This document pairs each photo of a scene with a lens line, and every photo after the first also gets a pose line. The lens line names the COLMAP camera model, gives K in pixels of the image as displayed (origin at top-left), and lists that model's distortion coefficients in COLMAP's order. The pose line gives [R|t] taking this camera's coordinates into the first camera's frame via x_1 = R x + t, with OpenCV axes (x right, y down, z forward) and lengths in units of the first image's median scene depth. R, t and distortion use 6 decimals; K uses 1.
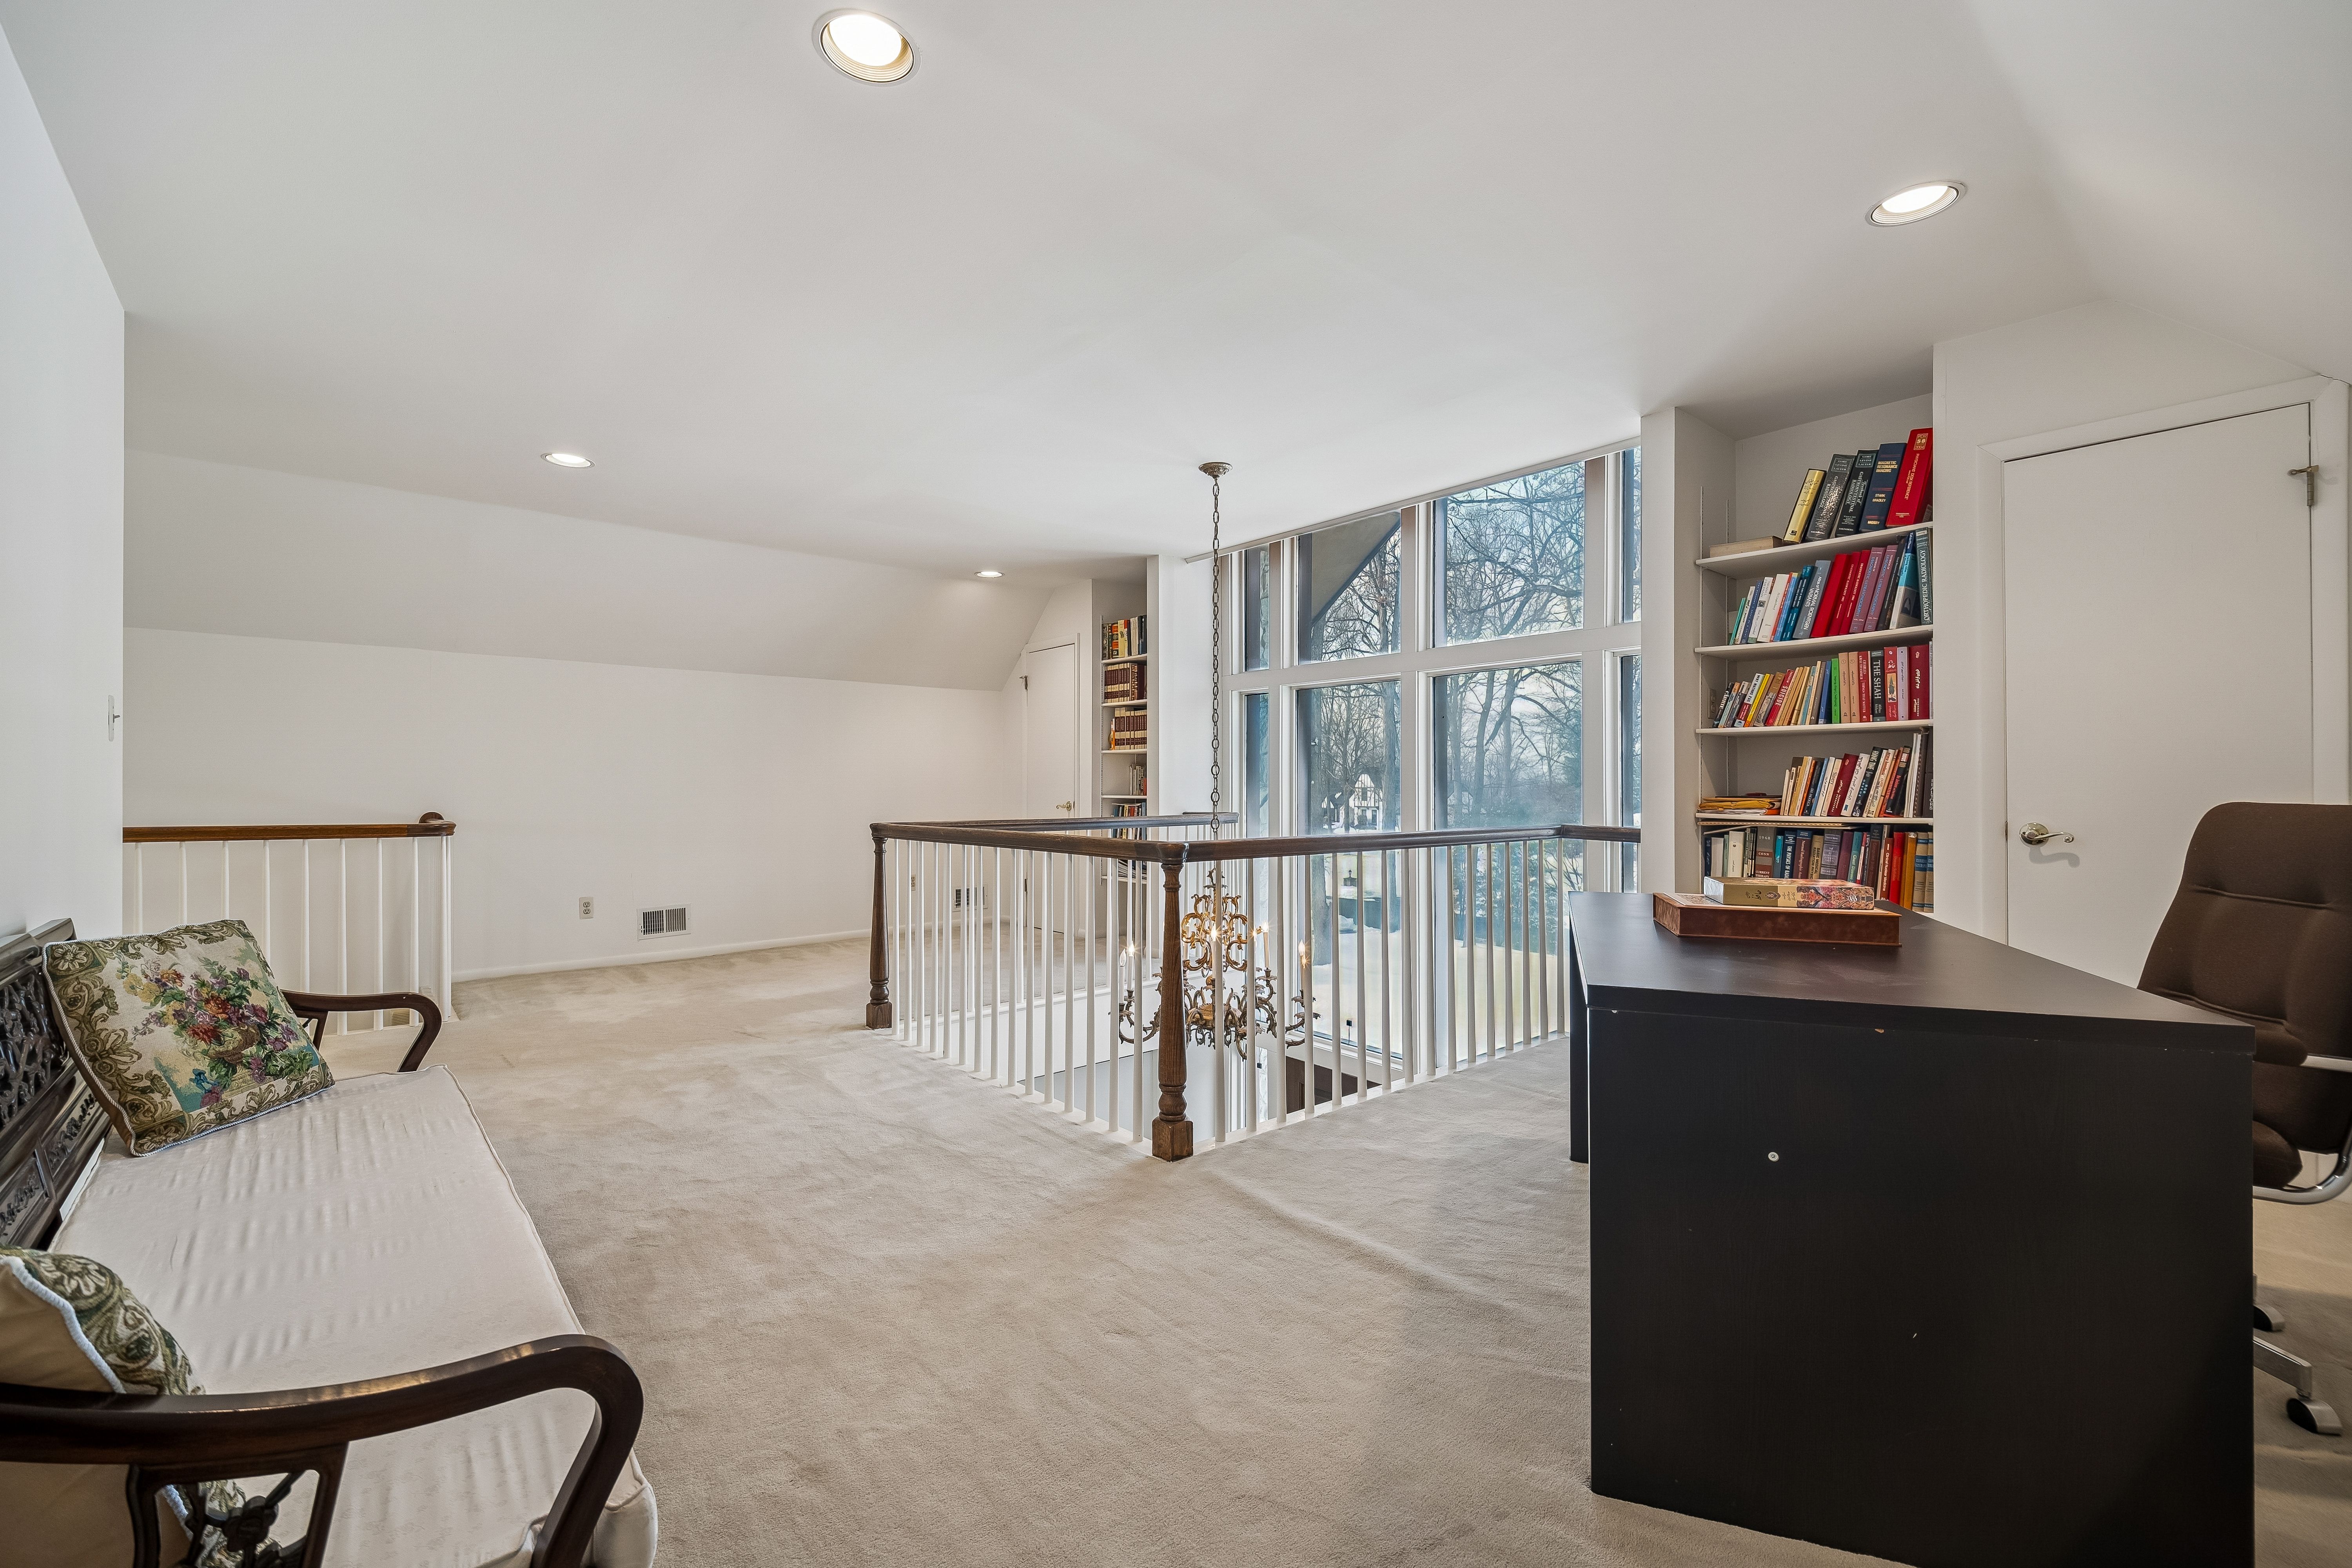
lens RADIAL K [[971.8, 0, 1187.7], [0, 971.8, 780.5], [0, 0, 1]] dist [0.000928, -0.000793]
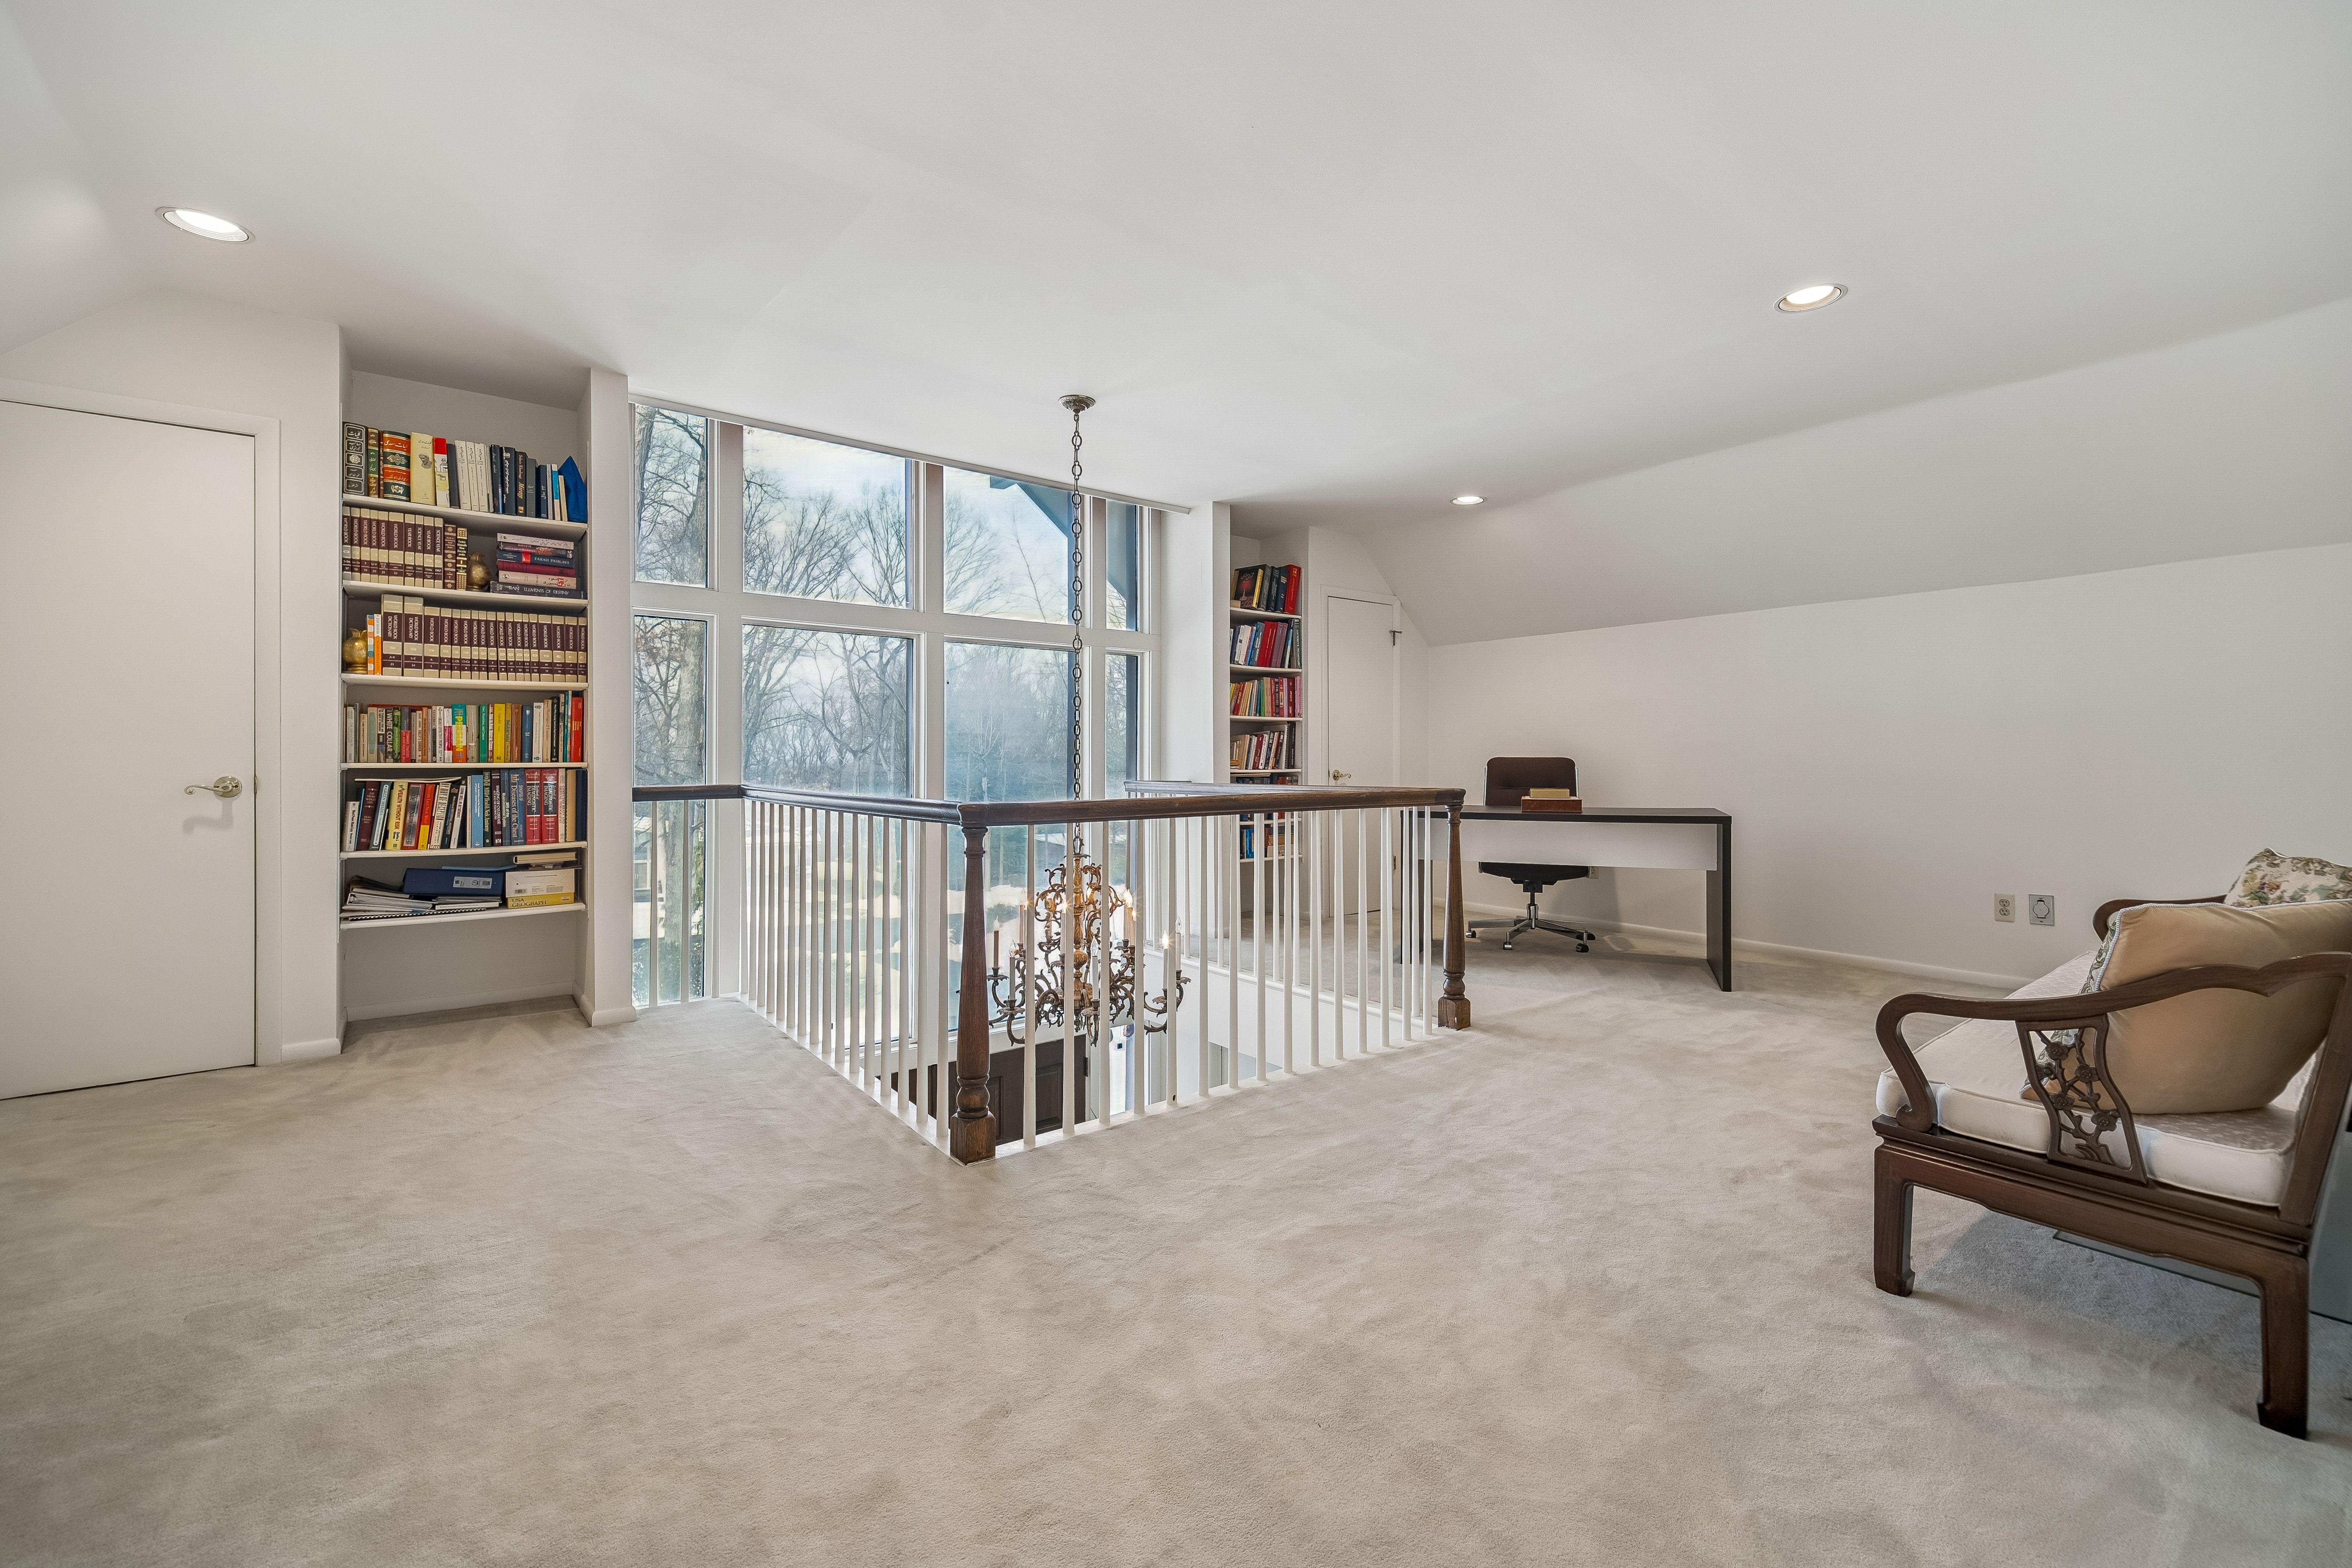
lens RADIAL K [[971.8, 0, 1187.7], [0, 971.8, 780.5], [0, 0, 1]] dist [0.000928, -0.000793]
pose [[0.049623, -0.016005, 0.998640, -1.092599], [-0.003701, 0.999862, 0.016209, 0.028882], [-0.998761, -0.004500, 0.049557, 1.037082]]
